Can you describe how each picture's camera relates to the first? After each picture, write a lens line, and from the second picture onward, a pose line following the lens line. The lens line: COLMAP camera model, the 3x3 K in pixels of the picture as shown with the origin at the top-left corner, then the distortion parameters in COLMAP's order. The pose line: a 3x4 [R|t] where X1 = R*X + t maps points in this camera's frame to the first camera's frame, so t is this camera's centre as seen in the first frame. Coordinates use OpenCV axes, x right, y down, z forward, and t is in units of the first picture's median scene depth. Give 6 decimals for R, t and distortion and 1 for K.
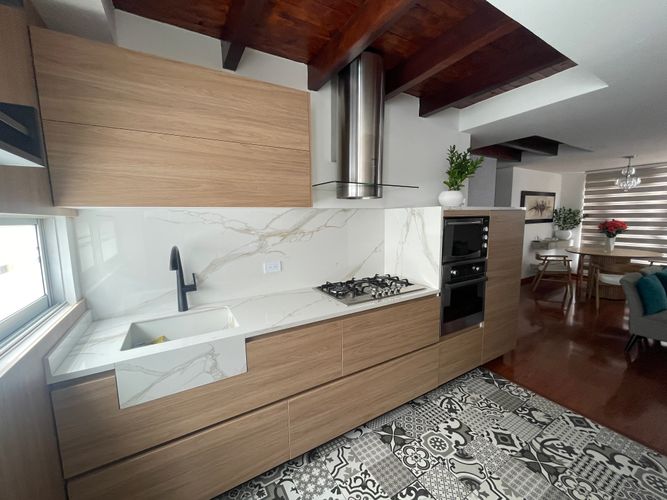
lens RADIAL K [[269.9, 0, 332.9], [0, 269.9, 249.8], [0, 0, 1]] dist [-0.000763, -0.000285]
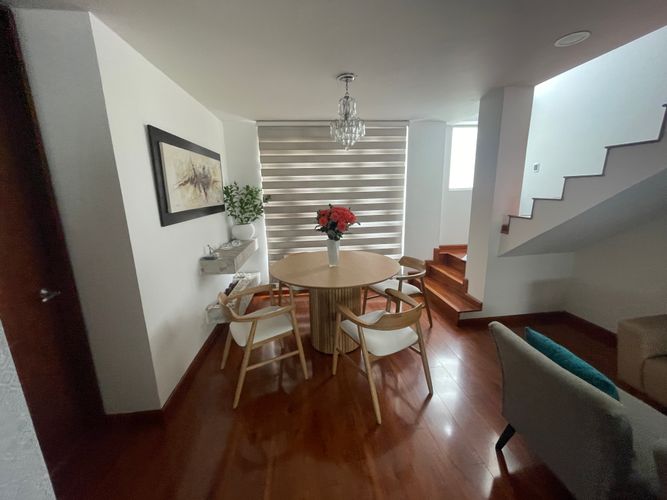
lens RADIAL K [[269.9, 0, 332.9], [0, 269.9, 249.8], [0, 0, 1]] dist [-0.000763, -0.000285]
pose [[0.419164, -0.186731, 0.888500, 1.200125], [0.128286, 0.980984, 0.145647, -0.223400], [-0.898801, 0.052932, 0.435148, 1.671302]]
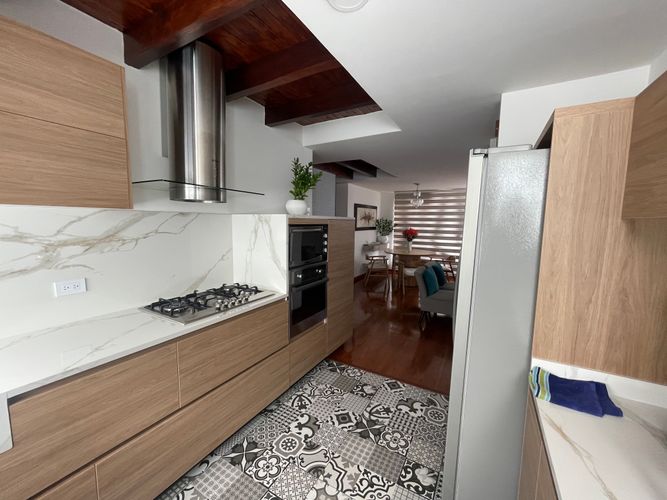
lens RADIAL K [[269.9, 0, 332.9], [0, 269.9, 249.8], [0, 0, 1]] dist [-0.000763, -0.000285]
pose [[0.869661, -0.024081, 0.493062, 0.034429], [0.032946, 0.999414, -0.009299, -0.006529], [-0.492549, 0.024331, 0.869945, 0.002637]]
